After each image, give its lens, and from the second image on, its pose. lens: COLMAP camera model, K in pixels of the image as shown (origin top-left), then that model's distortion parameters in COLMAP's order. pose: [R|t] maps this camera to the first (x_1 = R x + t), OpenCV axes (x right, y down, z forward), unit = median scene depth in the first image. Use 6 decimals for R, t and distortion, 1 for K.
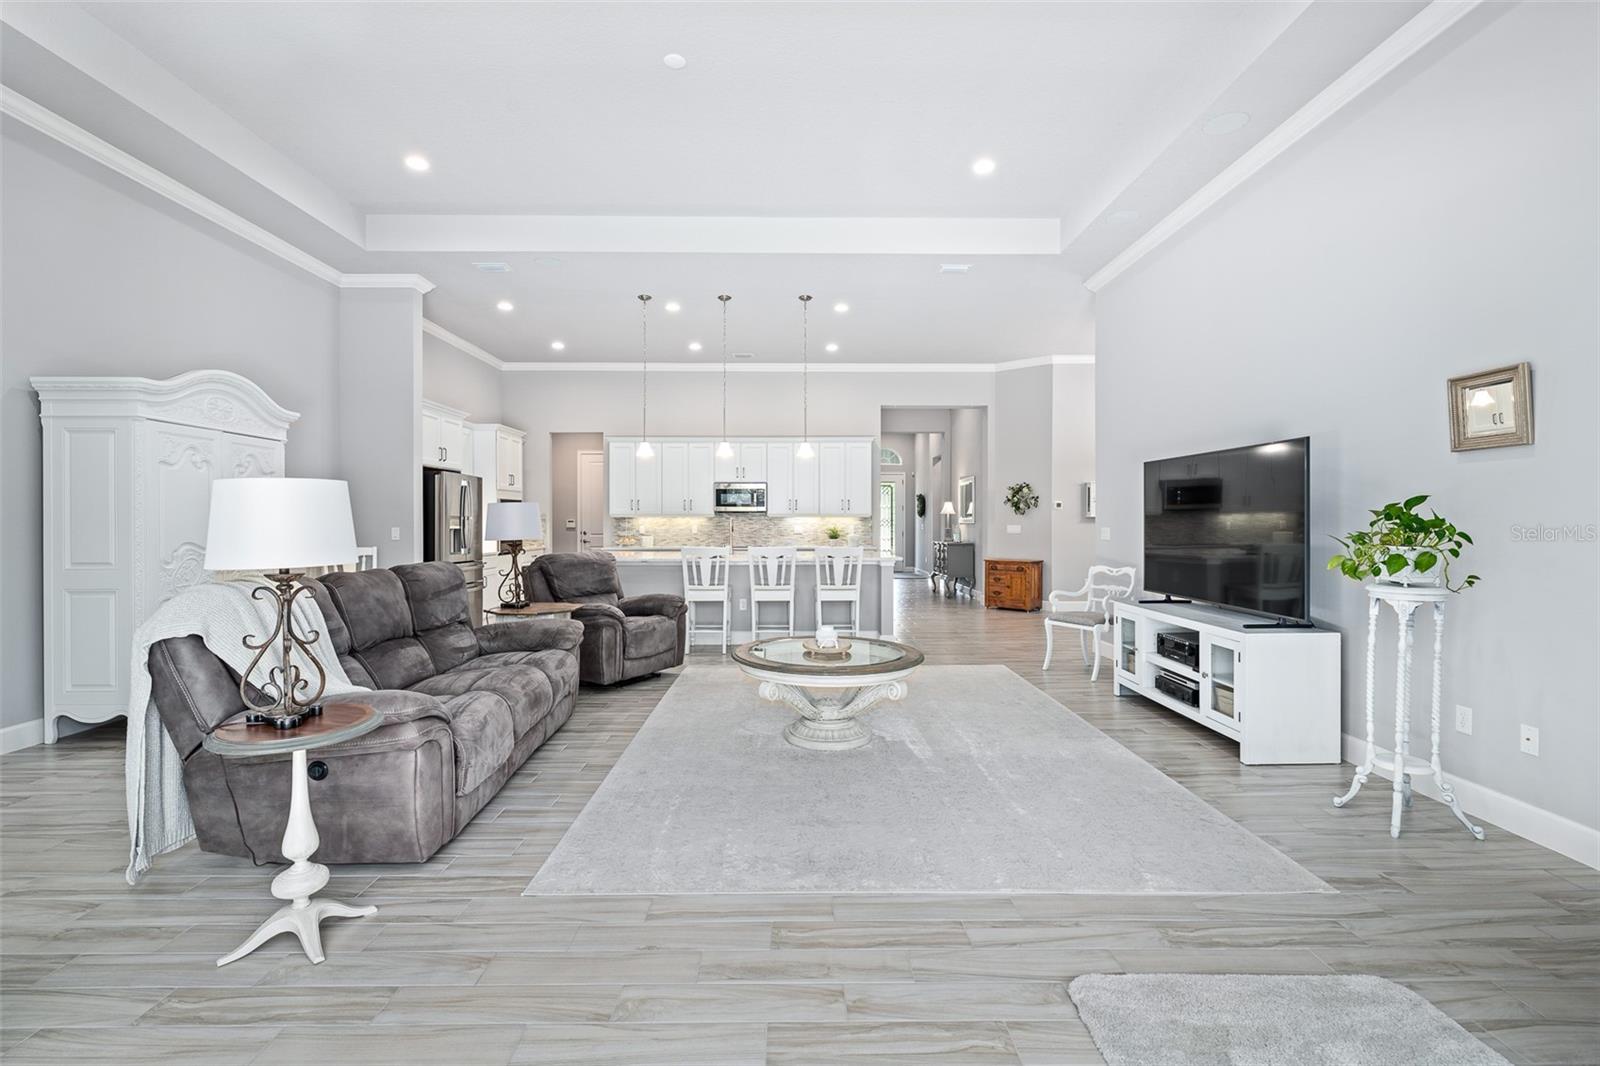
lens RADIAL K [[725.5, 0, 799.3], [0, 725.5, 526.1], [0, 0, 1]] dist [0.000490, 0.000324]
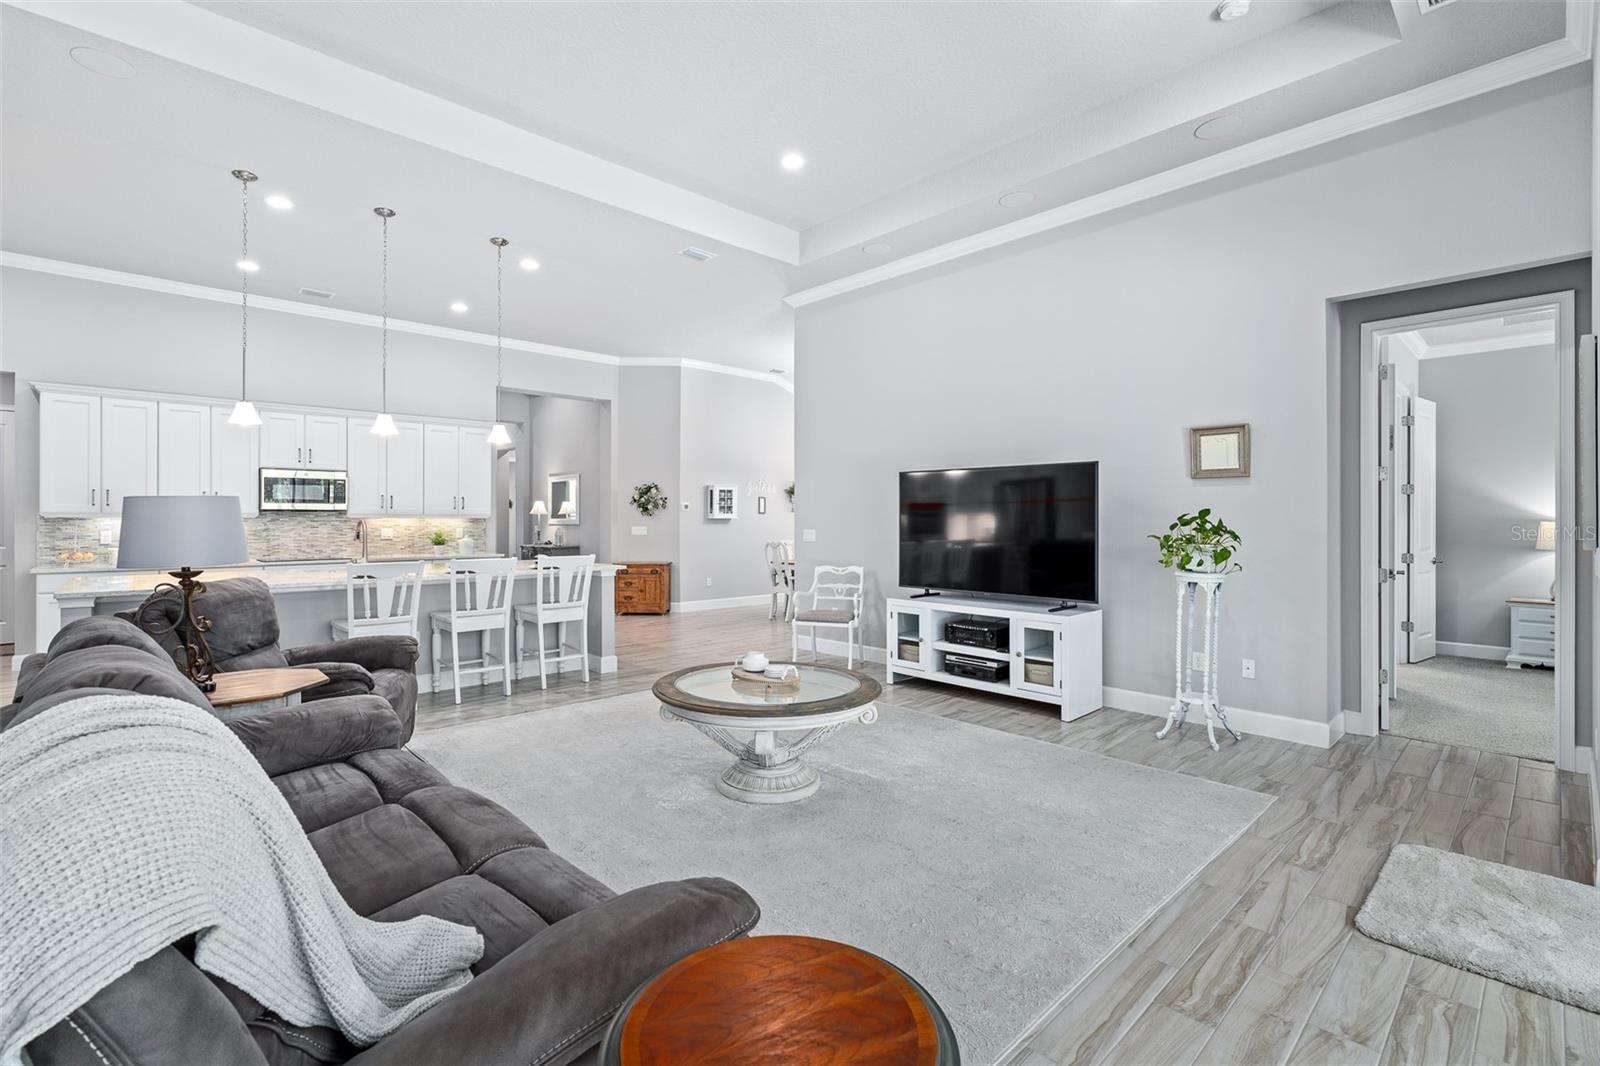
lens RADIAL K [[726.0, 0, 804.2], [0, 726.0, 516.4], [0, 0, 1]] dist [0.001198, 0.000238]
pose [[0.732738, 0.003797, 0.680500, -0.405892], [0.003951, 0.999944, -0.009834, -0.009460], [-0.680499, 0.009894, 0.732682, 0.281633]]
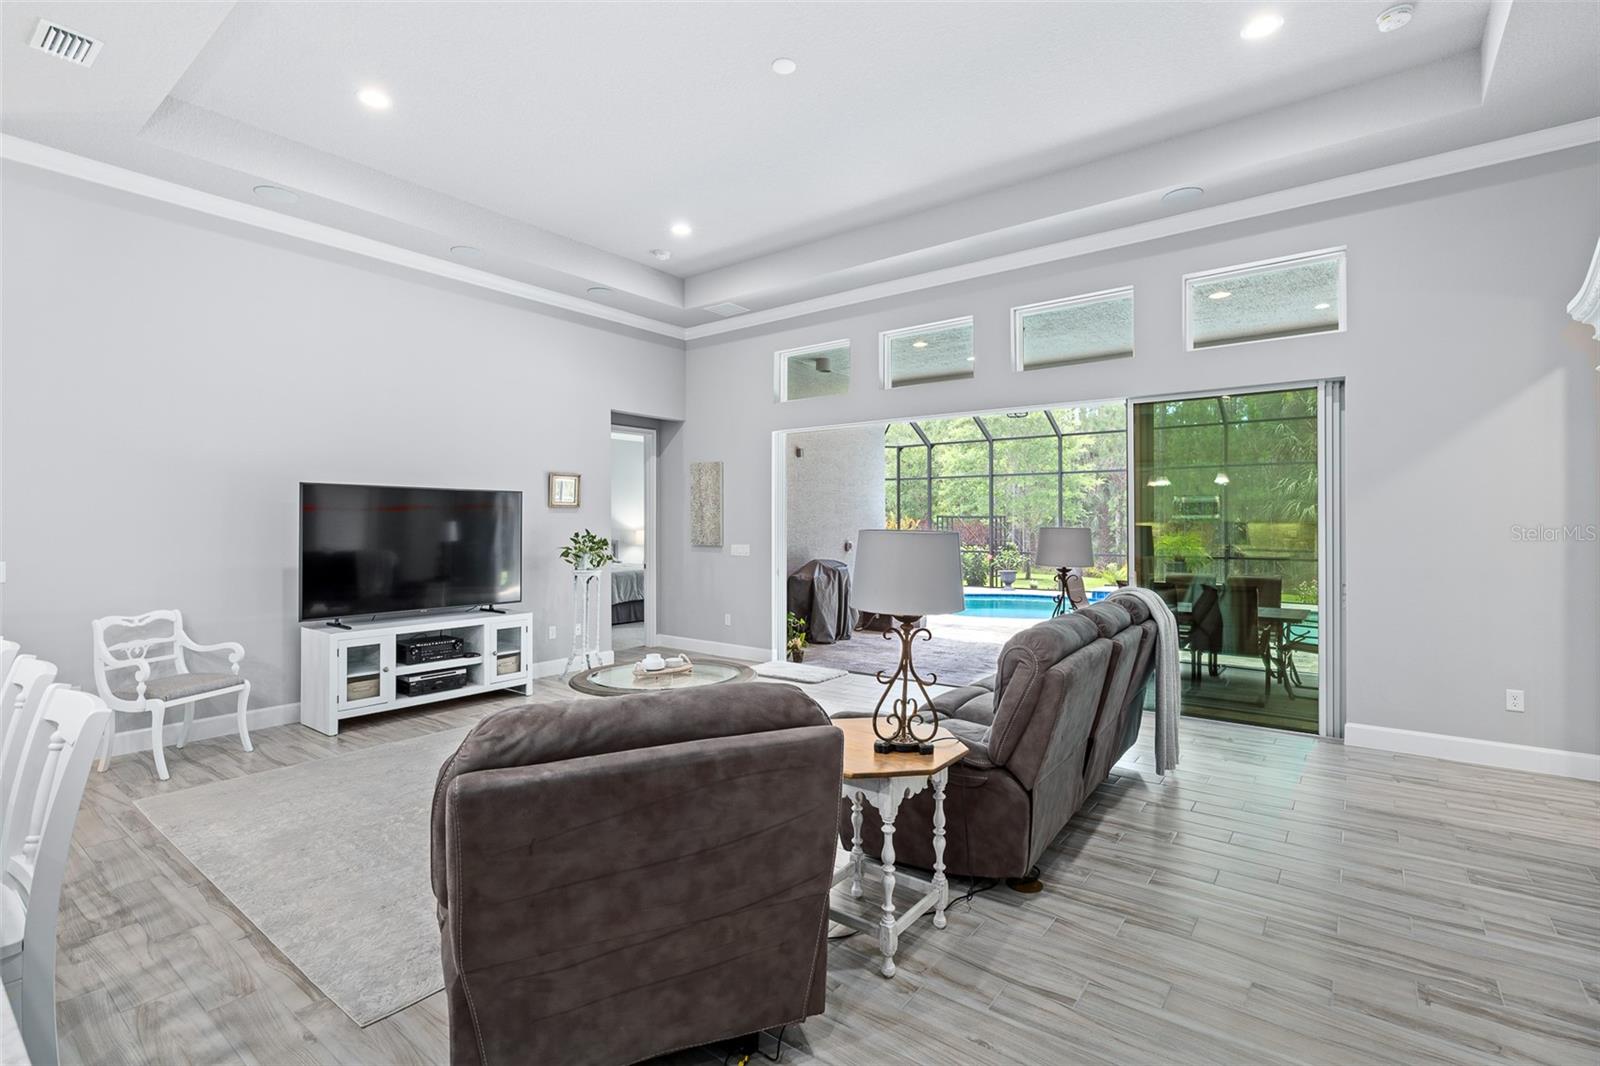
lens RADIAL K [[733.9, 0, 811.7], [0, 733.9, 525.6], [0, 0, 1]] dist [-0.010544, 0.001288]
pose [[-0.790011, -0.001630, 0.613091, -0.618201], [0.004714, 0.999951, 0.008732, -0.038959], [-0.613075, 0.009788, -0.789964, 1.360613]]
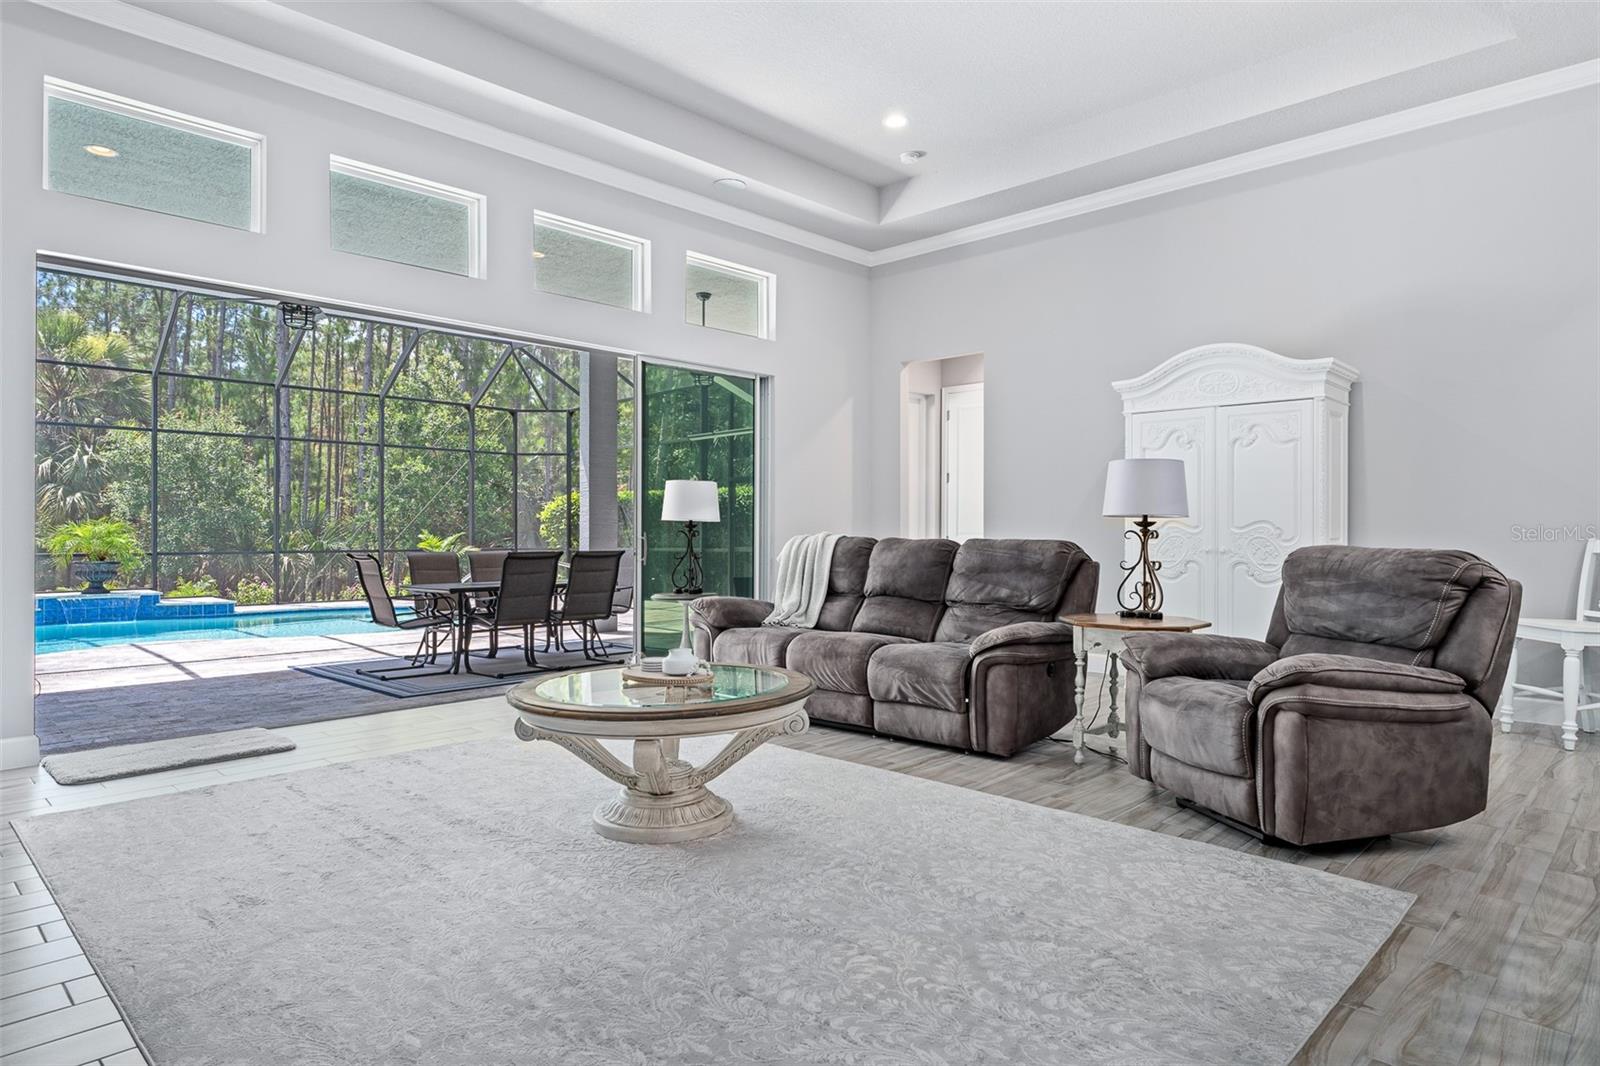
lens RADIAL K [[928.1, 0, 802.0], [0, 928.1, 534.5], [0, 0, 1]] dist [0.001278, -0.000365]
pose [[-0.706950, -0.000064, -0.707263, 0.441461], [-0.006959, 0.999952, 0.006866, 0.029983], [0.707229, 0.009776, -0.706917, 1.323608]]
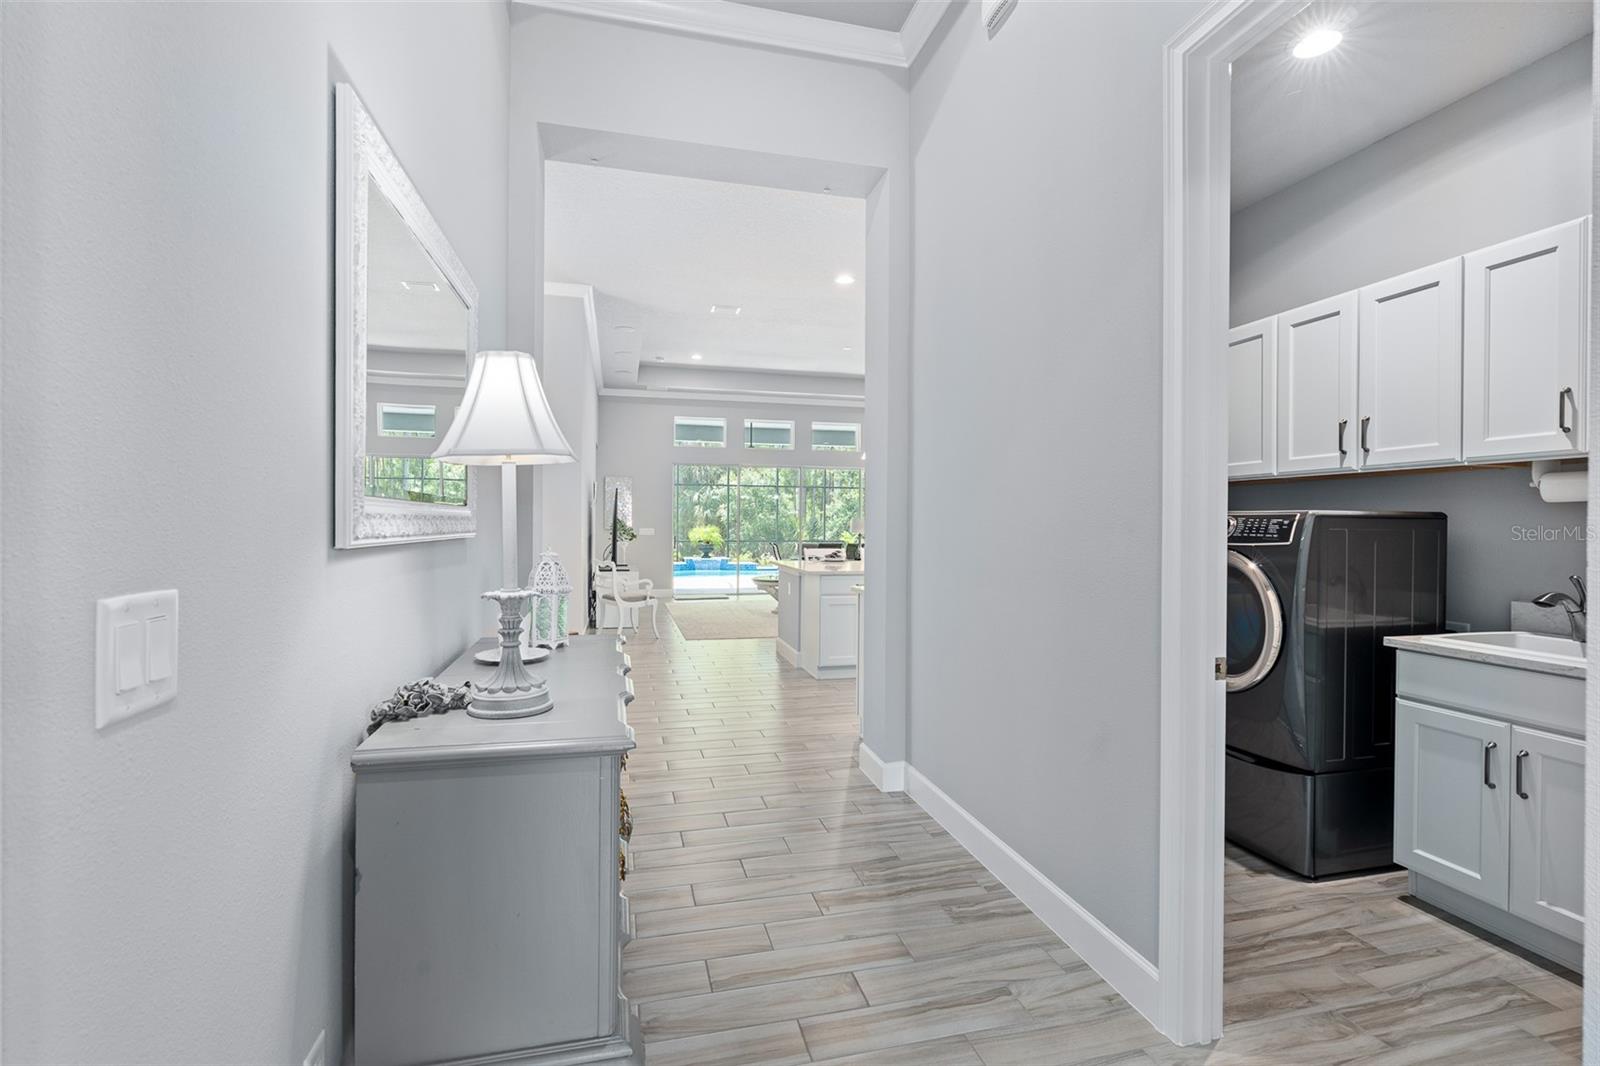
lens RADIAL K [[725.5, 0, 799.3], [0, 725.5, 526.1], [0, 0, 1]] dist [0.000490, 0.000324]
pose [[-0.973803, -0.003682, -0.227364, 0.478507], [-0.005605, 0.999954, 0.007814, -0.018235], [0.227325, 0.008884, -0.973778, 2.756253]]
